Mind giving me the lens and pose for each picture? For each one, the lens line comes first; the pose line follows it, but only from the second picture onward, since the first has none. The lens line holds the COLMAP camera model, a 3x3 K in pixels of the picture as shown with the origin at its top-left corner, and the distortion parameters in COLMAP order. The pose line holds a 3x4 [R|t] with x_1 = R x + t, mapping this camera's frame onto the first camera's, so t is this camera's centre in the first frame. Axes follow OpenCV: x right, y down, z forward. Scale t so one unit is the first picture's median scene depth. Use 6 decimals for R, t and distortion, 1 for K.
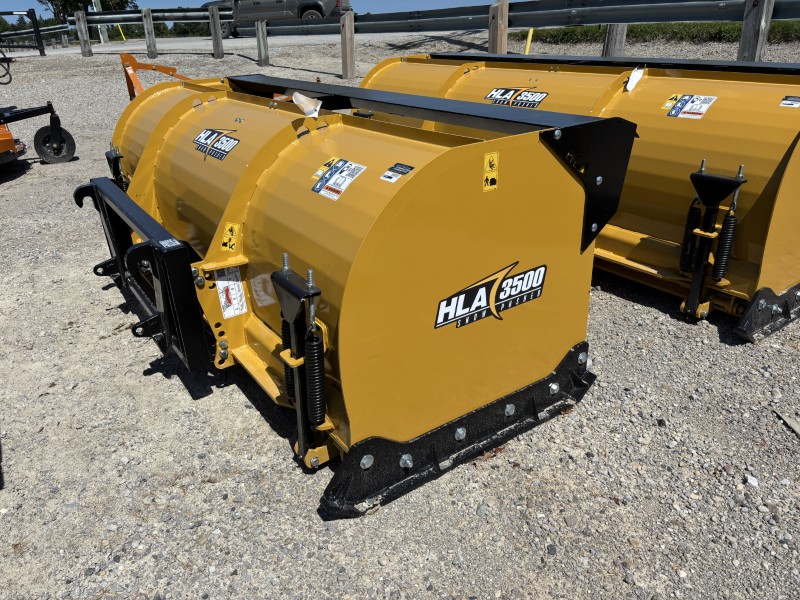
lens RADIAL K [[605.4, 0, 393.6], [0, 605.4, 300.3], [0, 0, 1]] dist [0.047621, -0.053606]
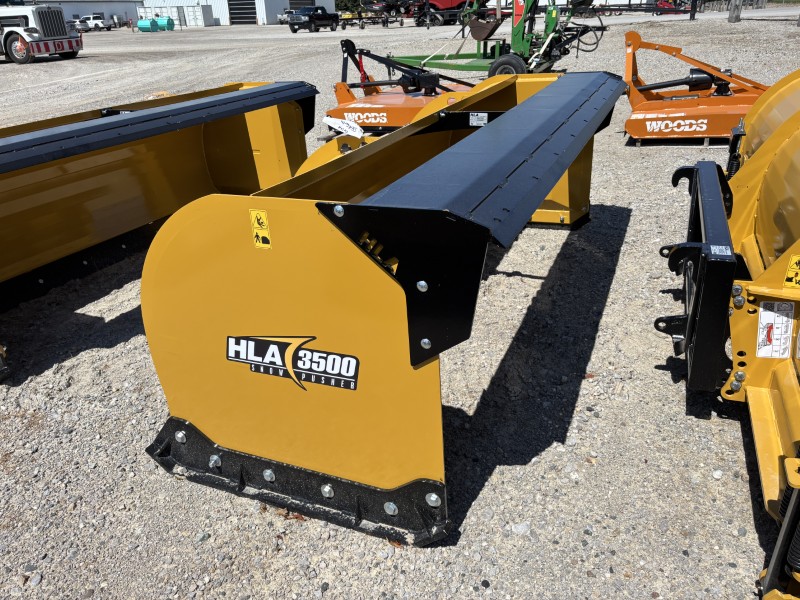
lens RADIAL K [[605.4, 0, 392.5], [0, 605.4, 304.1], [0, 0, 1]] dist [0.047621, -0.053606]
pose [[0.533102, 0.367003, -0.762307, 0.762788], [-0.316750, 0.922066, 0.222406, -0.281702], [0.784521, 0.122895, 0.607803, 0.452972]]
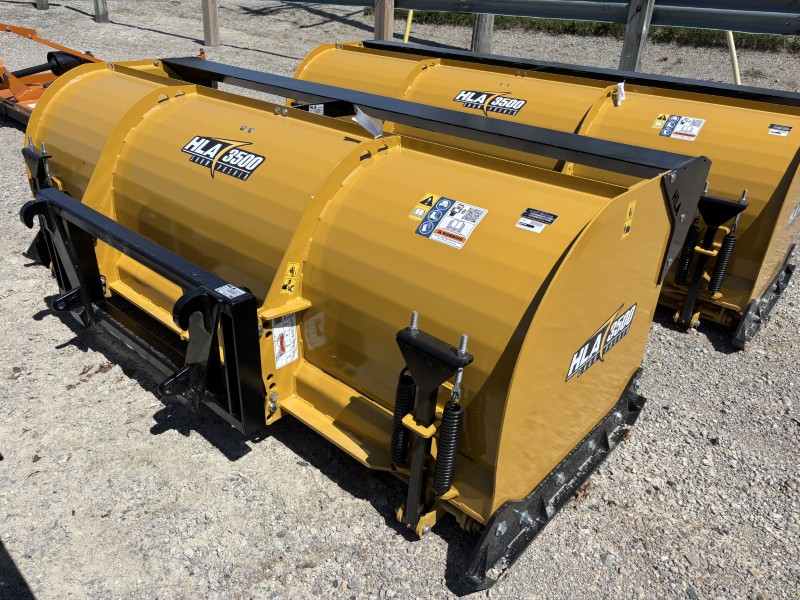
lens RADIAL K [[605.4, 0, 395.3], [0, 605.4, 302.9], [0, 0, 1]] dist [0.047621, -0.053606]
pose [[0.964698, -0.044300, 0.259606, -0.337940], [0.030669, 0.997941, 0.056325, -0.109121], [-0.261567, -0.046375, 0.964071, 0.120639]]
